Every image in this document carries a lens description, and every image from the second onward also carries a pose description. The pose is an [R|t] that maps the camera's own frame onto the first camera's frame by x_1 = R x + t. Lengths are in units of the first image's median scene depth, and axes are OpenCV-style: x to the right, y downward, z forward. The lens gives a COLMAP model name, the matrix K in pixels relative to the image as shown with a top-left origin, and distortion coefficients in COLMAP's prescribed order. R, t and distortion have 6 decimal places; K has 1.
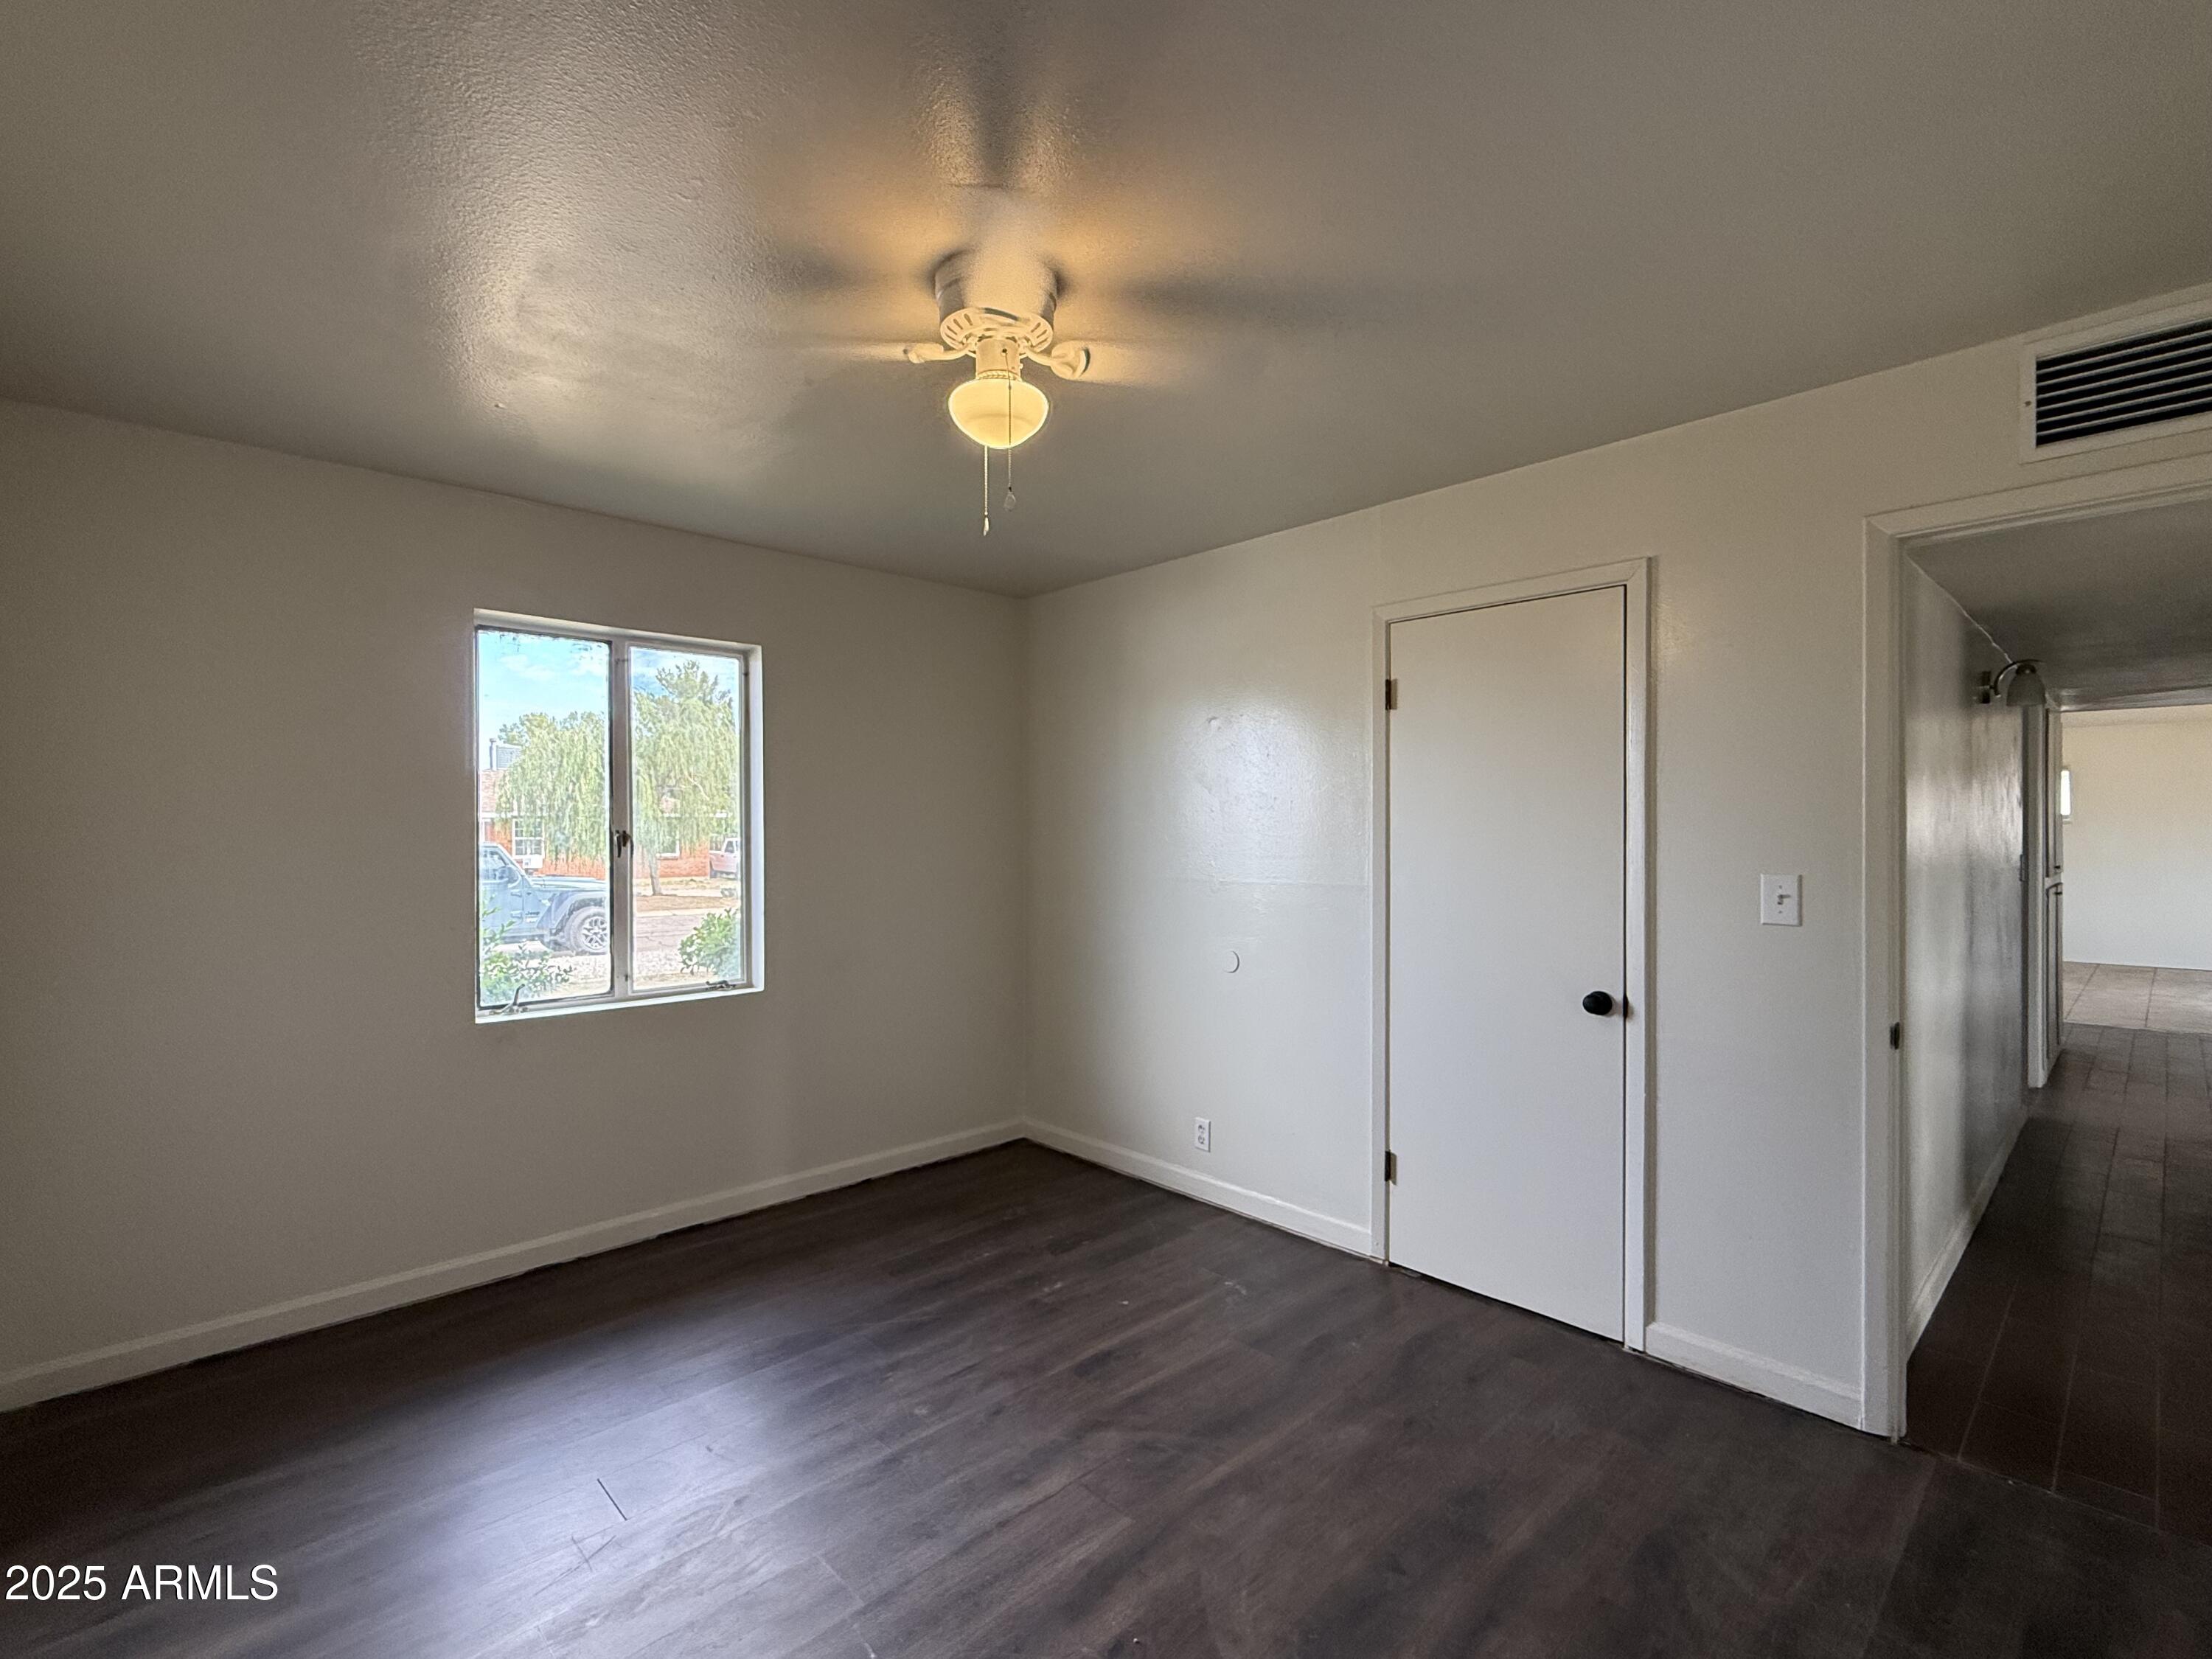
lens RADIAL K [[1009.1, 0, 1106.0], [0, 1009.1, 829.5], [0, 0, 1]] dist [-0.000526, 0.000300]
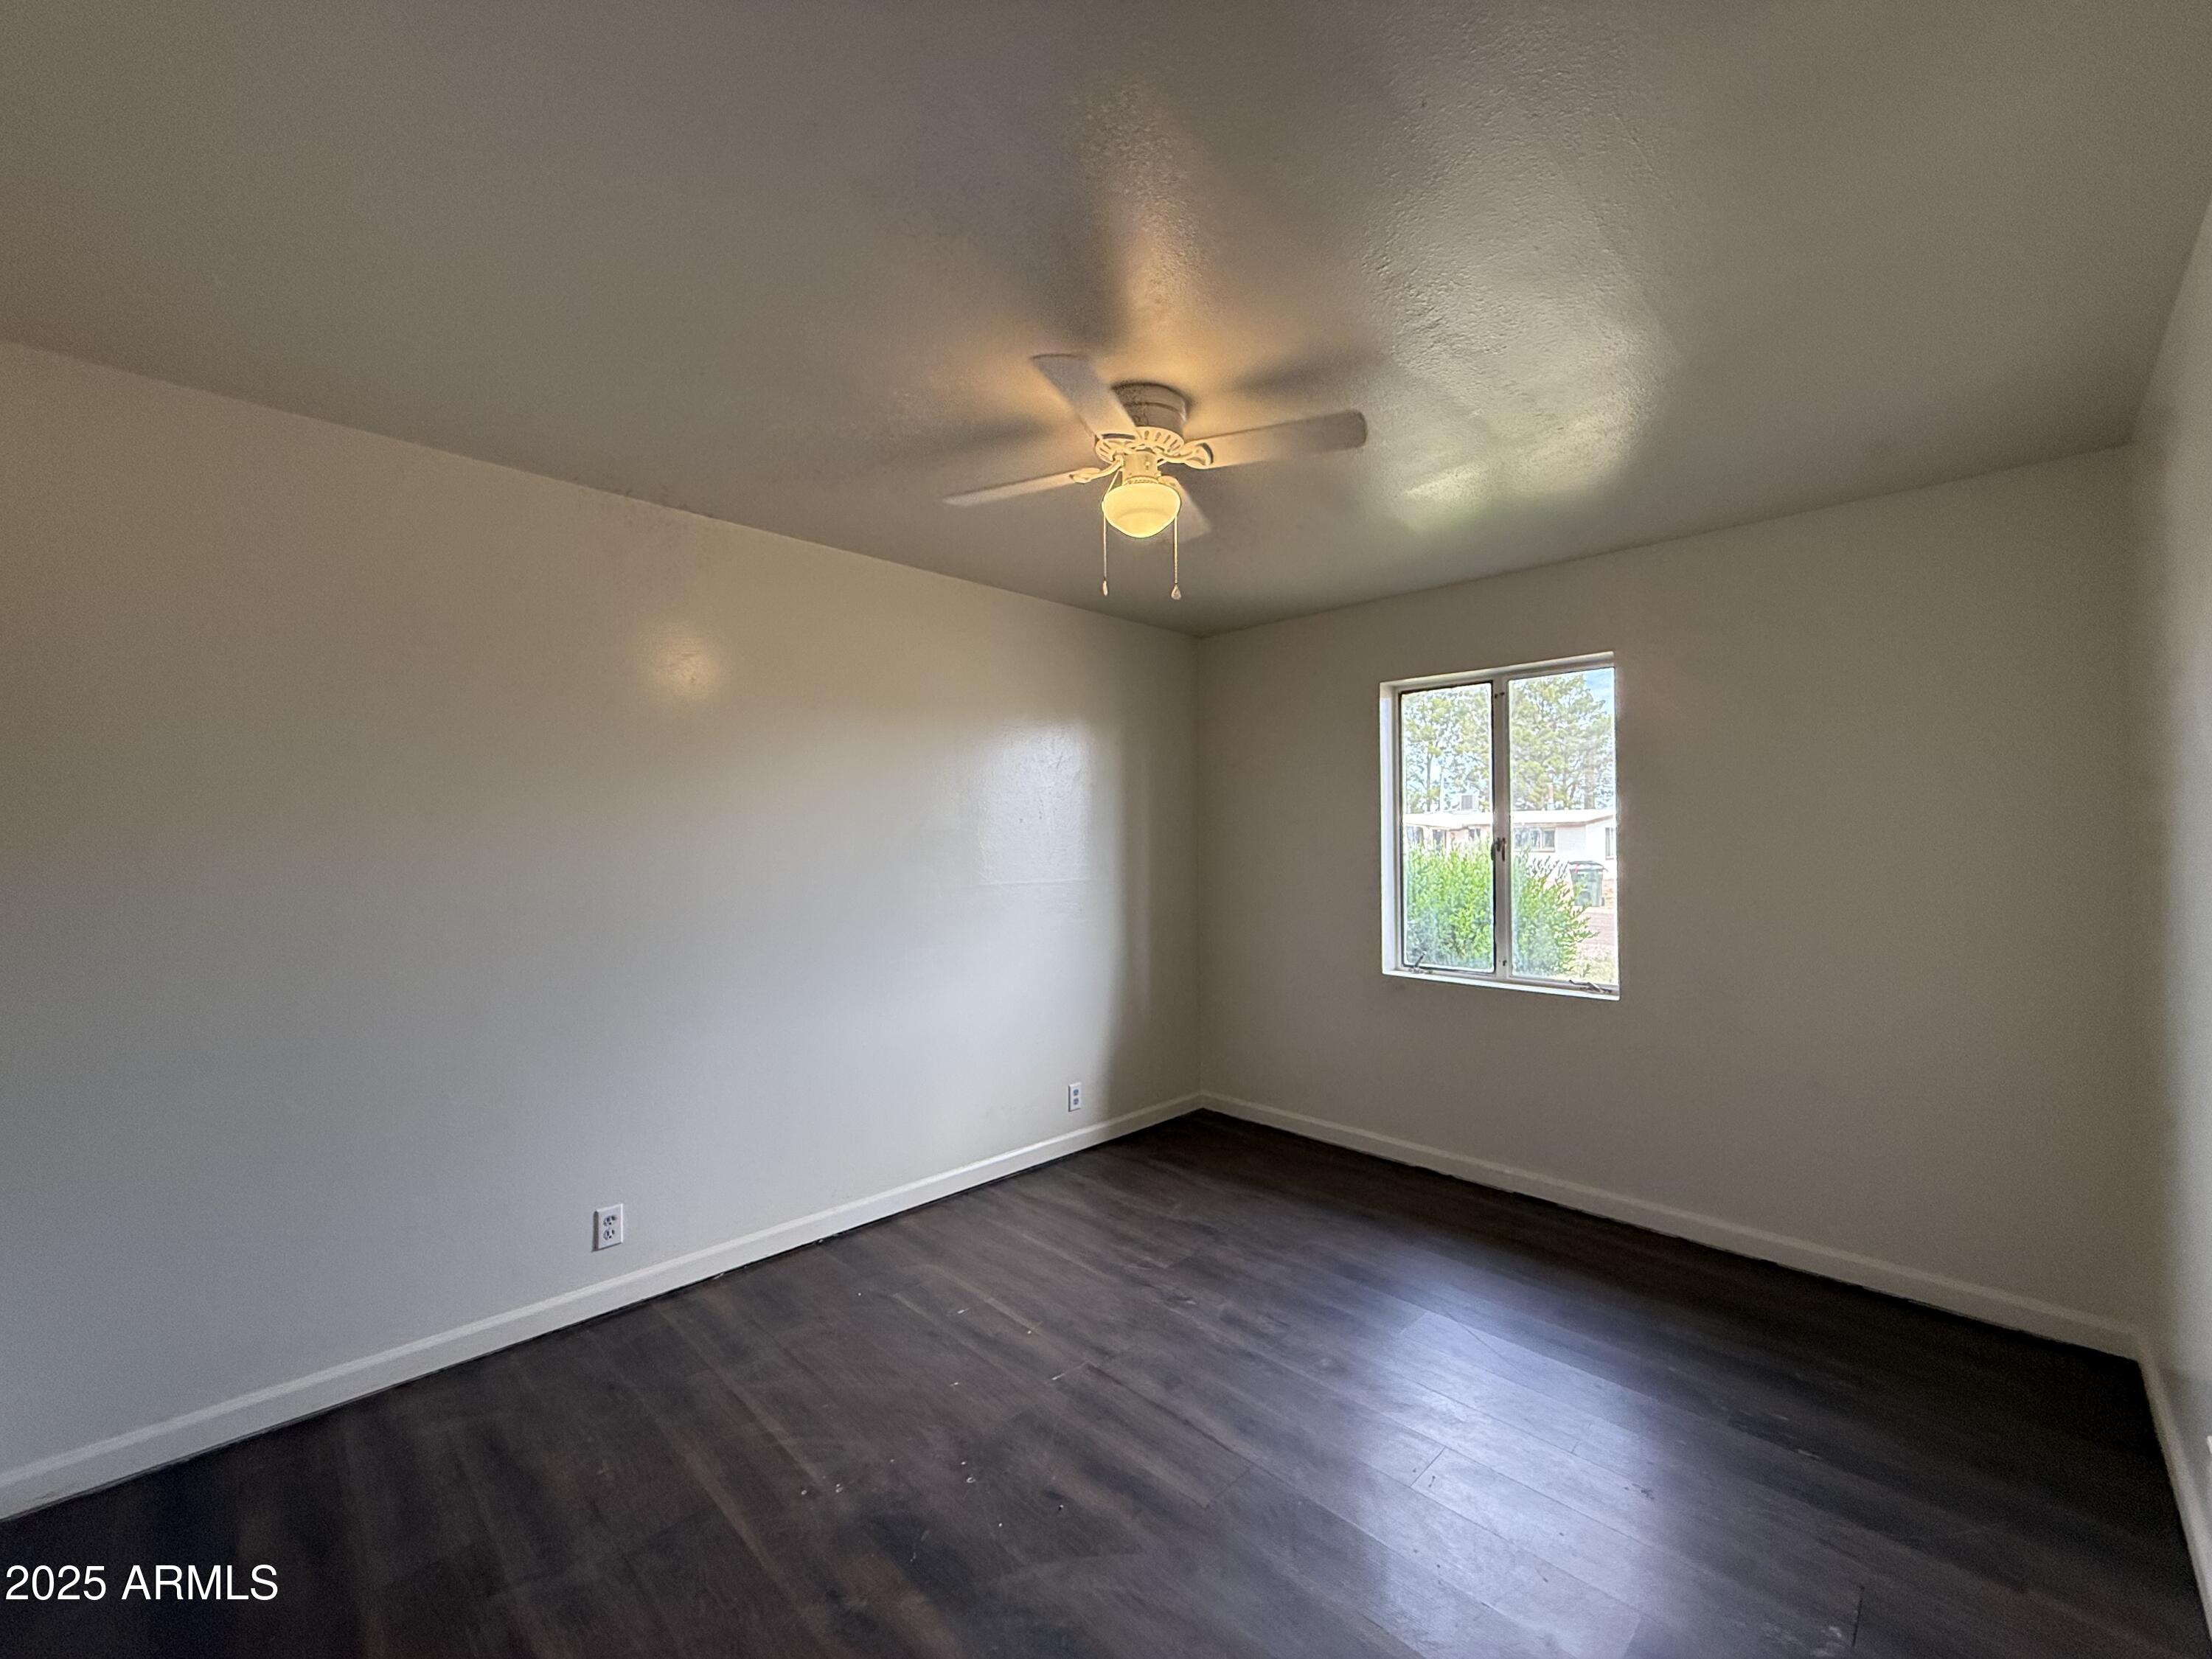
lens RADIAL K [[884.2, 0, 1098.4], [0, 884.2, 828.8], [0, 0, 1]] dist [-0.001527, -0.000084]
pose [[0.020251, -0.008016, -0.999763, 0.550439], [0.005557, 0.999953, -0.007905, -0.003946], [0.999779, -0.005395, 0.020294, 0.511417]]
